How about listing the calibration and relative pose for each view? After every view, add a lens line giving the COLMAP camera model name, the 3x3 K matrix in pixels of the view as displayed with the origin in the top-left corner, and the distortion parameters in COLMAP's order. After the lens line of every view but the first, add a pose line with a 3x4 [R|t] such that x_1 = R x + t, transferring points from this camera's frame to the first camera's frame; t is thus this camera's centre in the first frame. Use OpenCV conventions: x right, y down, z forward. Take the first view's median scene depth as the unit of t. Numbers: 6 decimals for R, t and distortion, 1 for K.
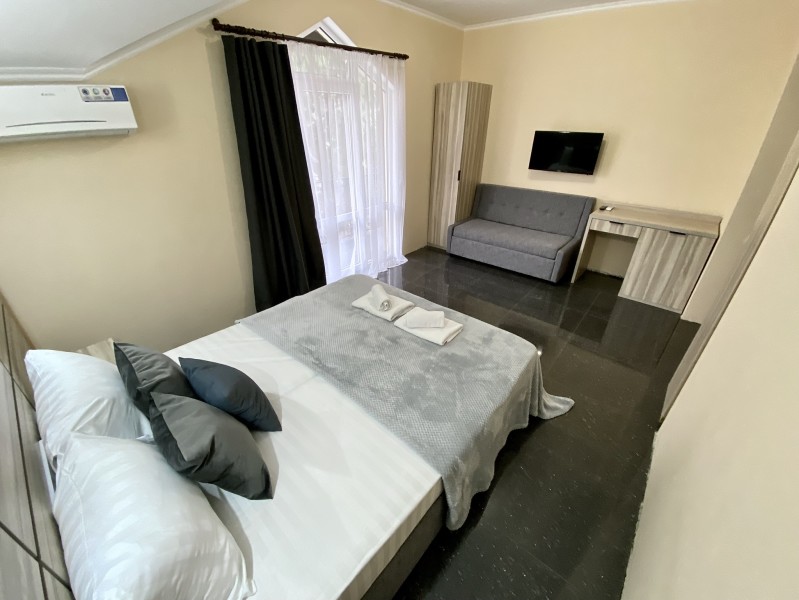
lens RADIAL K [[325.5, 0, 417.2], [0, 325.5, 299.1], [0, 0, 1]] dist [-0.000819, -0.000140]
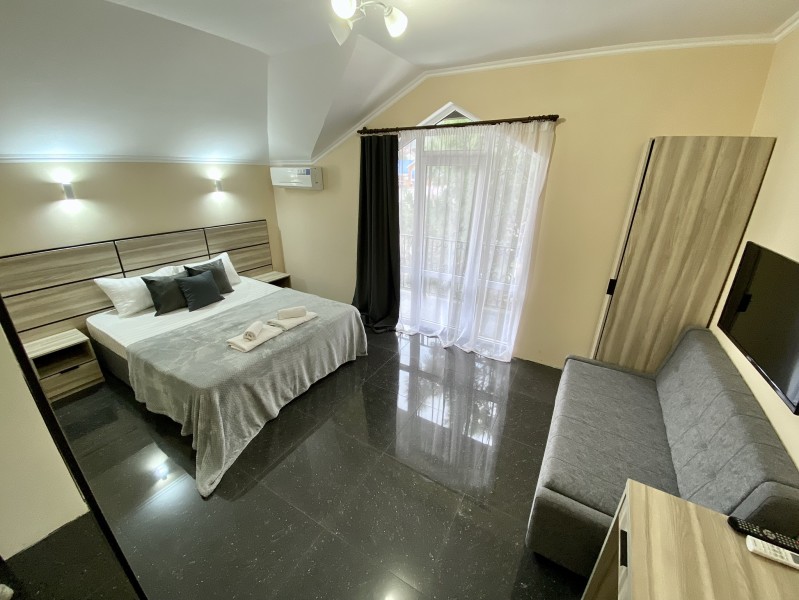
lens RADIAL K [[322.4, 0, 399.1], [0, 322.4, 296.2], [0, 0, 1]] dist [0.008998, -0.017073]
pose [[0.144442, 0.361465, -0.921129, 1.060219], [-0.495157, 0.832362, 0.248986, -0.563469], [0.856712, 0.420139, 0.299210, 0.890309]]
